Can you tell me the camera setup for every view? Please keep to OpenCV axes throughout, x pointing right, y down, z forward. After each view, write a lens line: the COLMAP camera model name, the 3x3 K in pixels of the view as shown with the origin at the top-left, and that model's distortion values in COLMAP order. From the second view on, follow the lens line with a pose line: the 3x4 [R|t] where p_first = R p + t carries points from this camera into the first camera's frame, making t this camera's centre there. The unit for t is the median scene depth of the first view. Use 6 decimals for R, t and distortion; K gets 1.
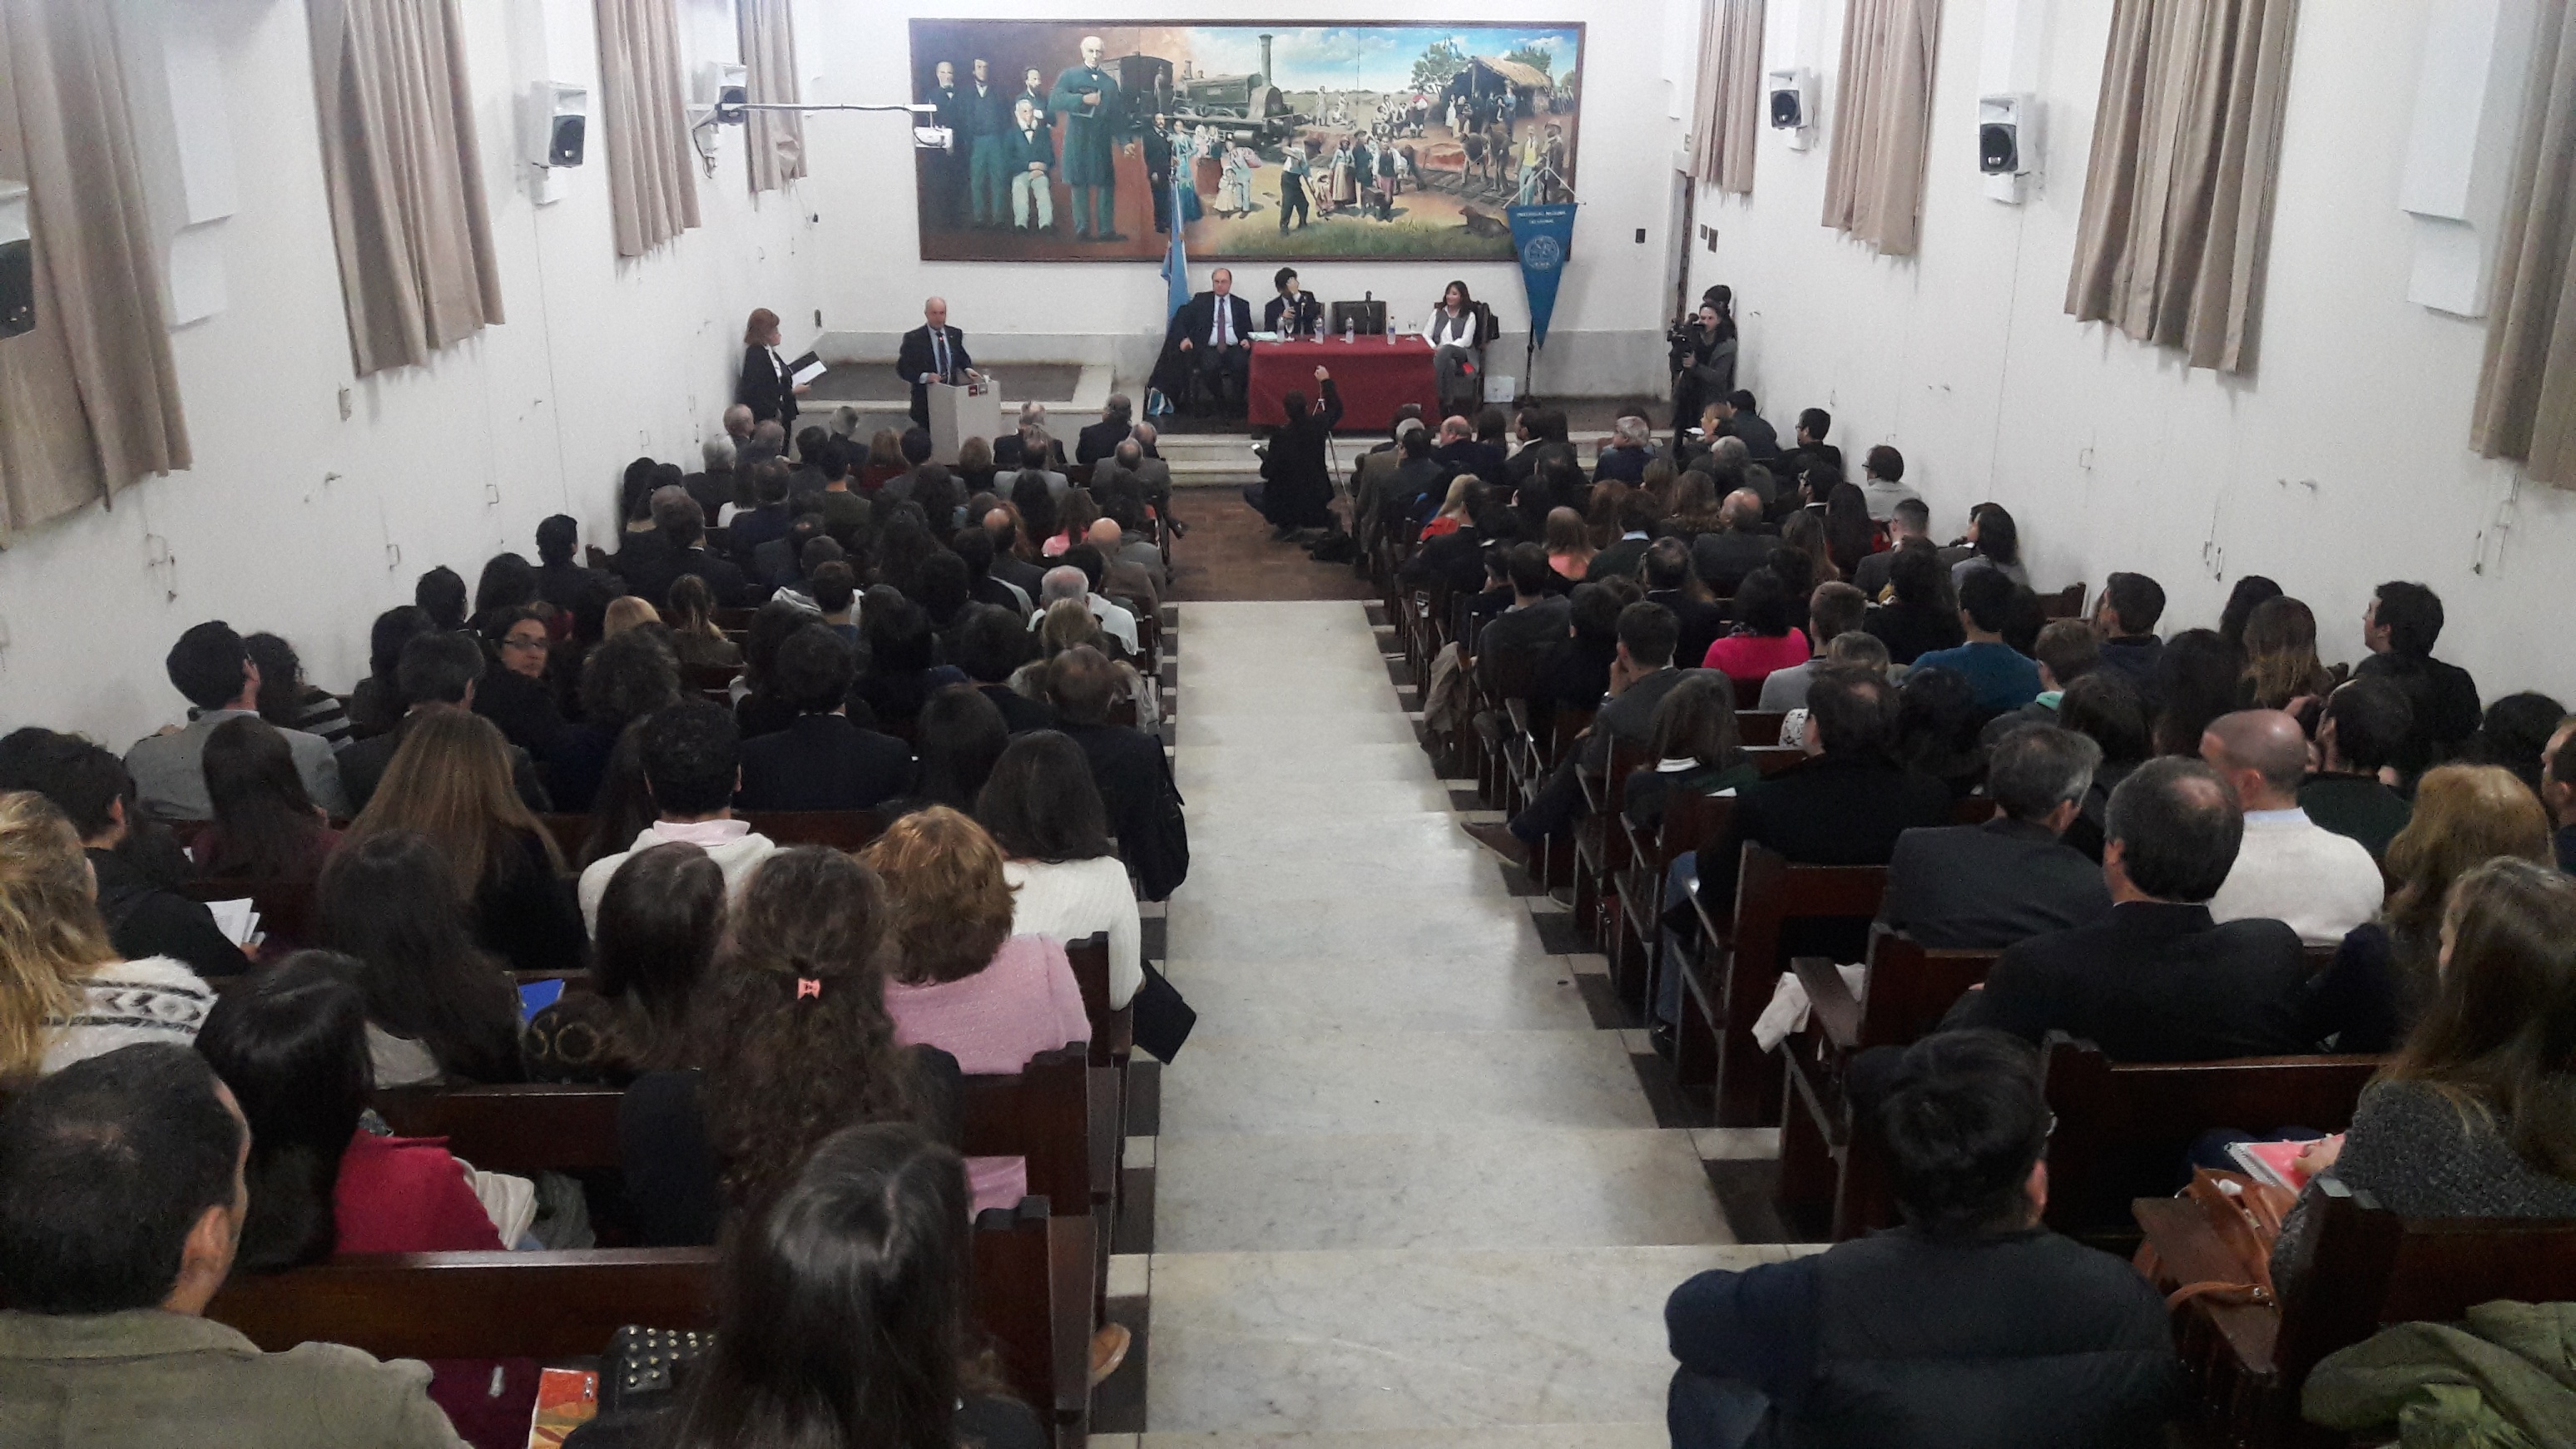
lens RADIAL K [[2119.7, 0, 1288.0], [0, 2119.7, 724.5], [0, 0, 1]] dist [0.249190, -0.697178]
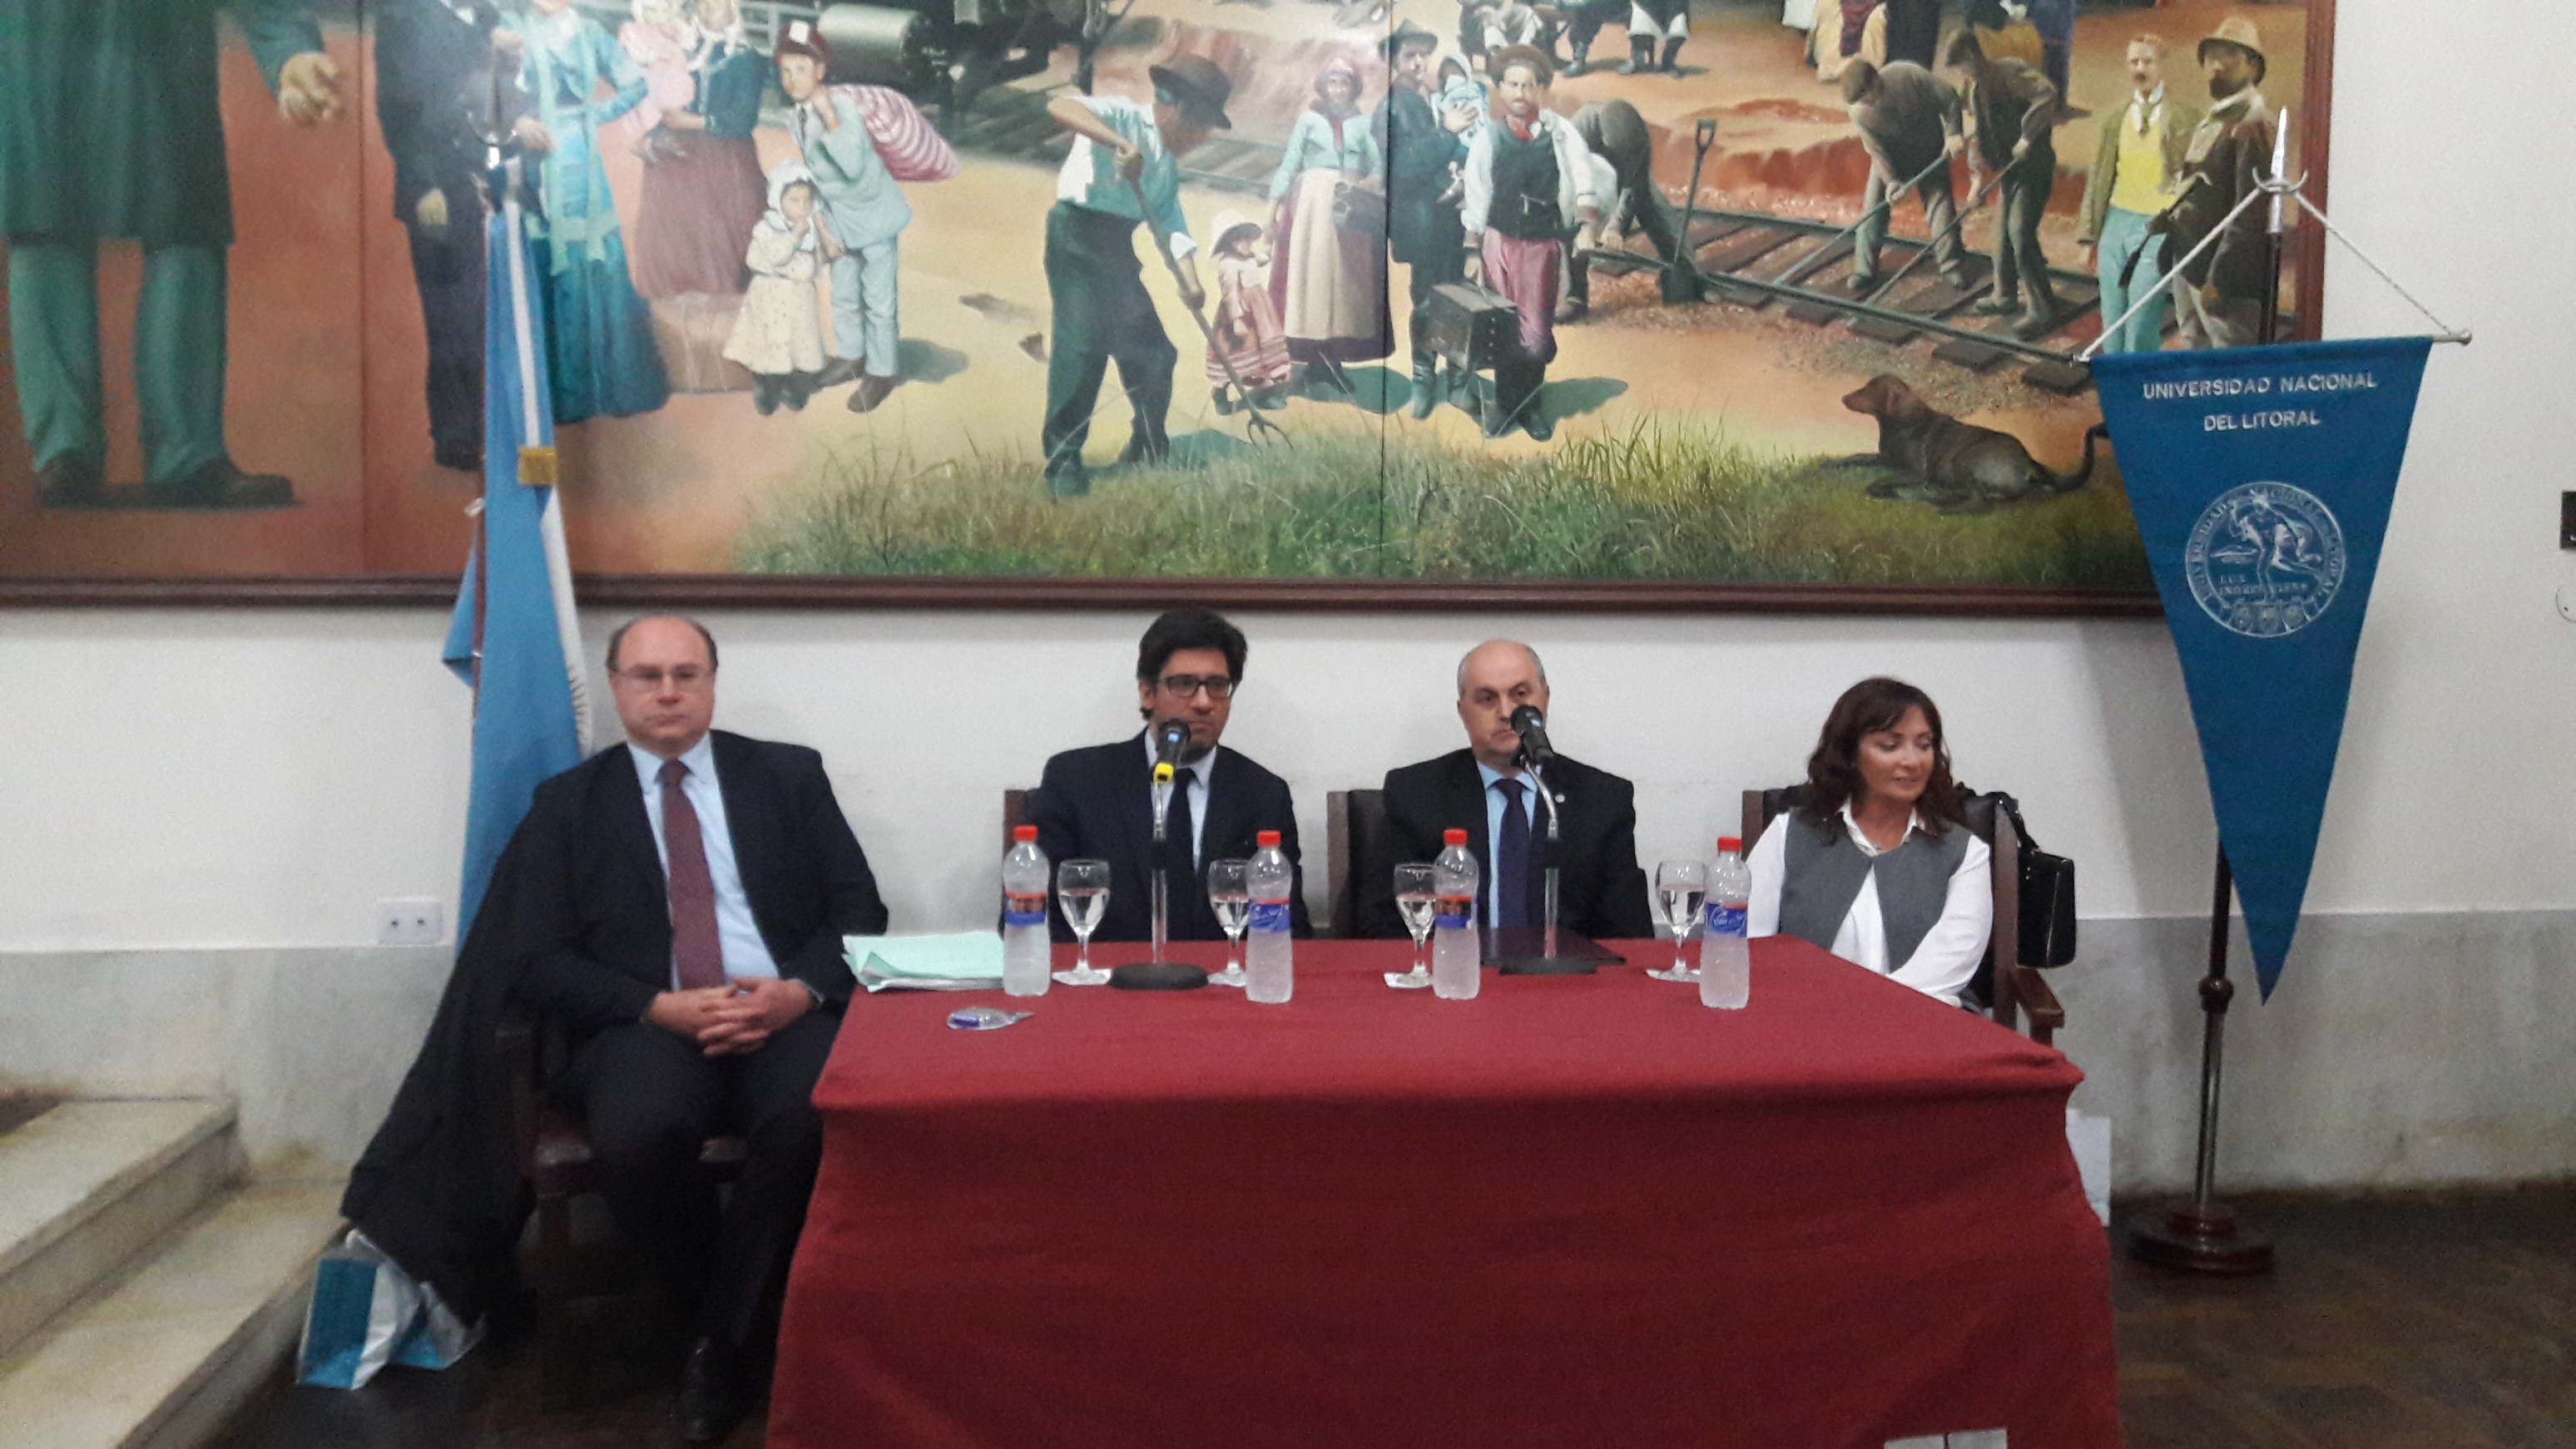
lens RADIAL K [[2119.7, 0, 1288.0], [0, 2119.7, 724.5], [0, 0, 1]] dist [0.249190, -0.697178]
pose [[0.996452, -0.003355, 0.084094, 0.002667], [0.024513, 0.967451, -0.251869, -0.151460], [-0.080512, 0.253037, 0.964101, 0.800934]]
